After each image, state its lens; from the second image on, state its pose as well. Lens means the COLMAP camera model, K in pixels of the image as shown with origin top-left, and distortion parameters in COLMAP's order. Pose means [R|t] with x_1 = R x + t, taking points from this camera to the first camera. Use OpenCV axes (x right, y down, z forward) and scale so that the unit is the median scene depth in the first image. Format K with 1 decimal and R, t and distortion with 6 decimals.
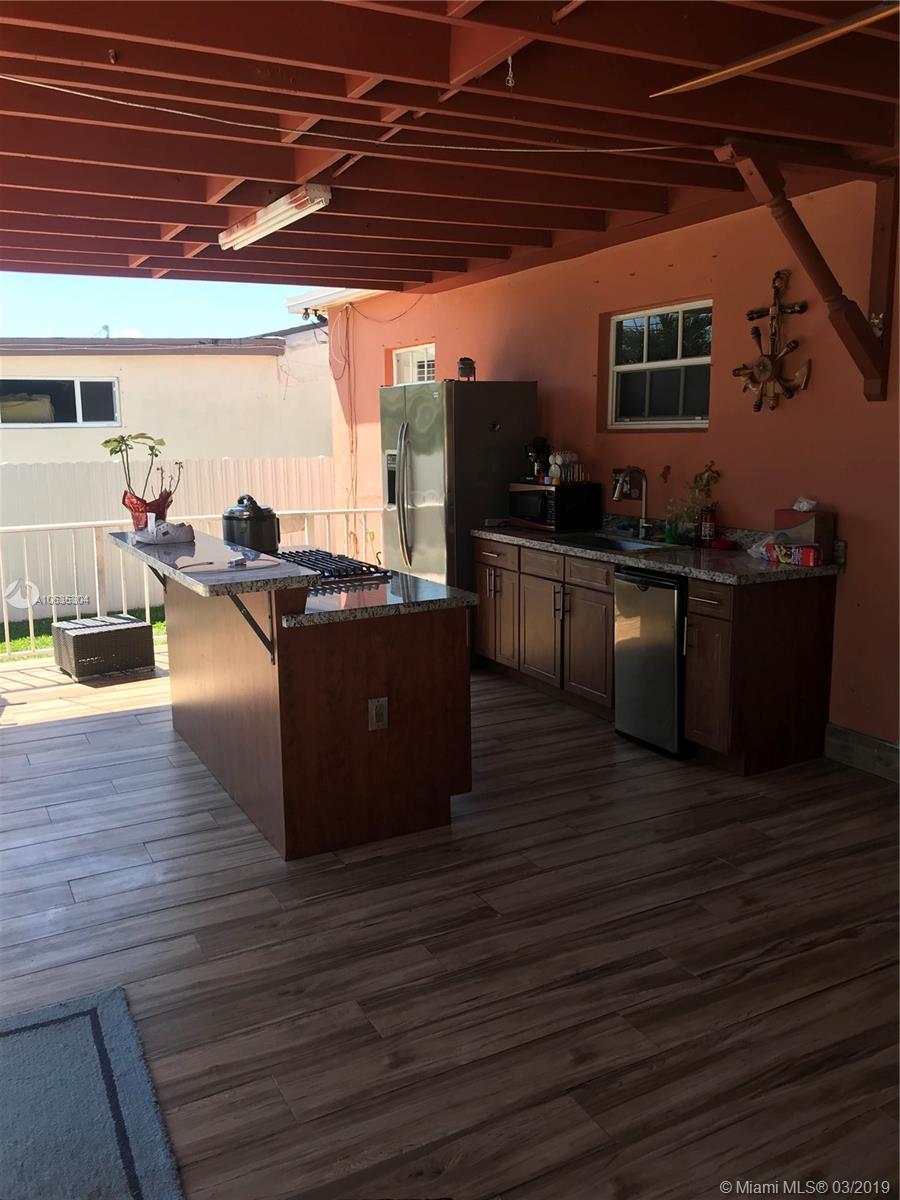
lens RADIAL K [[1014.6, 0, 434.2], [0, 1014.6, 600.3], [0, 0, 1]] dist [0.007926, 0.020555]
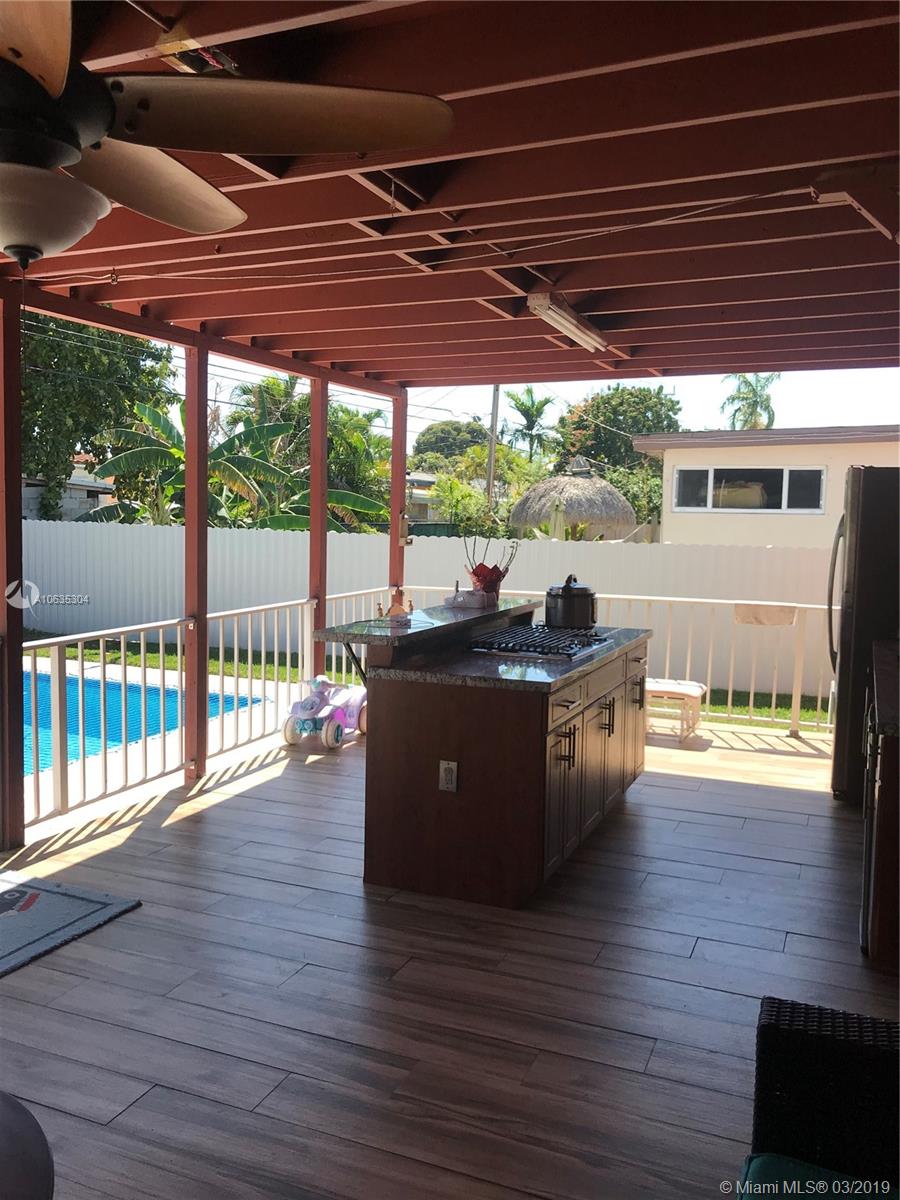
lens RADIAL K [[1014.6, 0, 434.2], [0, 1014.6, 600.3], [0, 0, 1]] dist [0.007926, 0.020555]
pose [[0.621286, 0.097328, -0.777516, 0.767031], [-0.162319, 0.986719, -0.006188, -0.063787], [0.766587, 0.130050, 0.628833, 0.297870]]
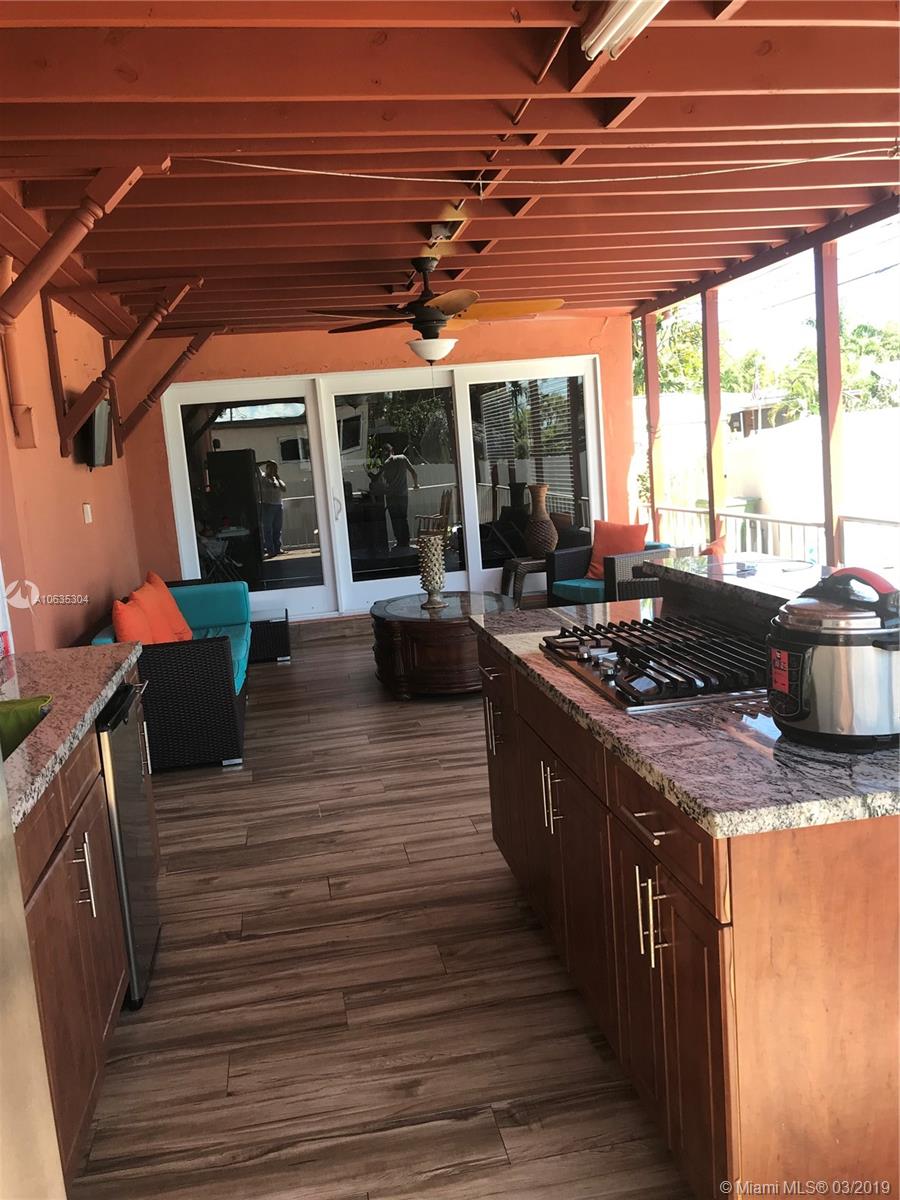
lens RADIAL K [[1014.6, 0, 434.2], [0, 1014.6, 600.3], [0, 0, 1]] dist [0.007926, 0.020555]
pose [[-0.948849, 0.042483, 0.312859, -0.220939], [0.143058, 0.941200, 0.306066, -0.317688], [-0.281460, 0.335168, -0.899134, 1.917401]]
